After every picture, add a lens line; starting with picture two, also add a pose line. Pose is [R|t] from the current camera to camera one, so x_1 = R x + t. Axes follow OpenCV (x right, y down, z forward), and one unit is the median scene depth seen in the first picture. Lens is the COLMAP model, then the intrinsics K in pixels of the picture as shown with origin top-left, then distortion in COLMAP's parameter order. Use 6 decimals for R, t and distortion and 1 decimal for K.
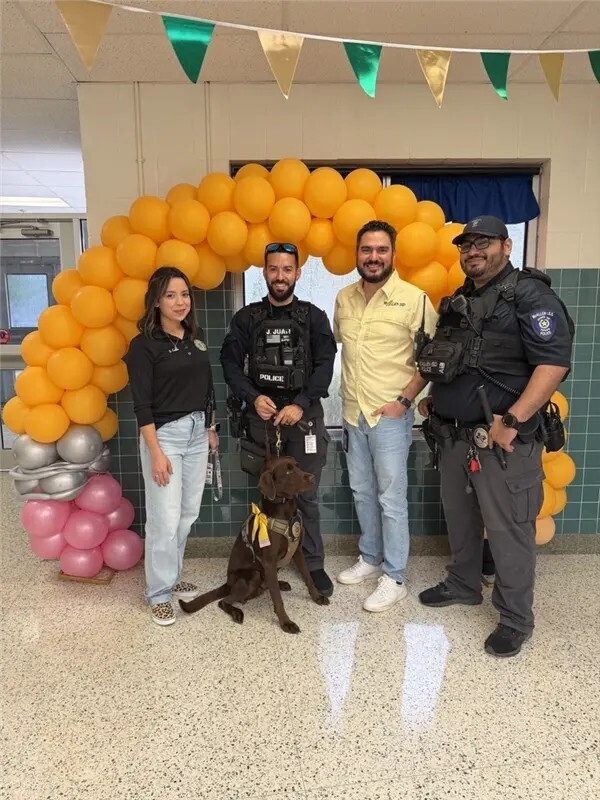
lens RADIAL K [[584.7, 0, 300.0], [0, 584.7, 400.0], [0, 0, 1]] dist [-0.010350, 0.008851]
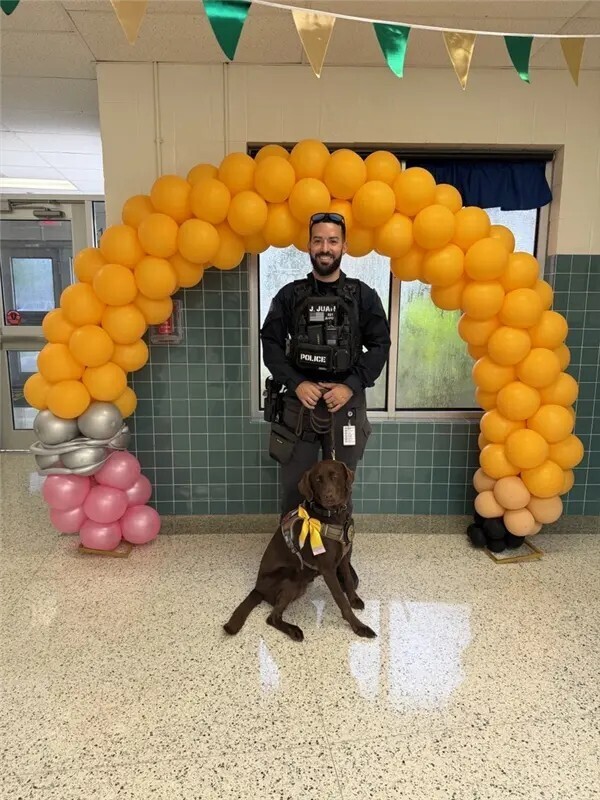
lens RADIAL K [[583.4, 0, 301.9], [0, 583.4, 404.4], [0, 0, 1]] dist [-0.003314, 0.002905]
pose [[0.999917, 0.010987, 0.006785, -0.036399], [-0.011146, 0.999654, 0.023815, 0.022519], [-0.006521, -0.023889, 0.999693, -0.025066]]
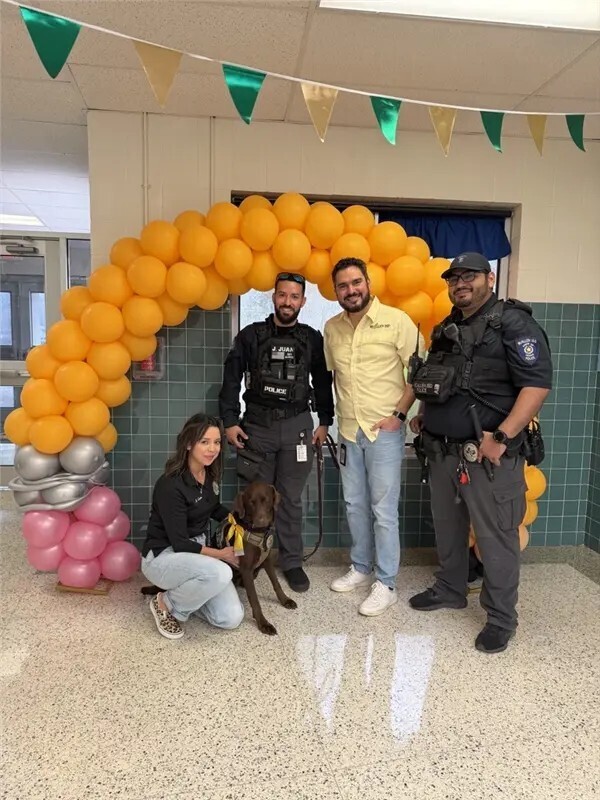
lens RADIAL K [[583.4, 0, 301.9], [0, 583.4, 404.4], [0, 0, 1]] dist [-0.003314, 0.002905]
pose [[0.995601, 0.019557, 0.091632, -0.108375], [-0.015883, 0.999047, -0.040651, 0.024546], [-0.092340, 0.039017, 0.994963, -0.066089]]
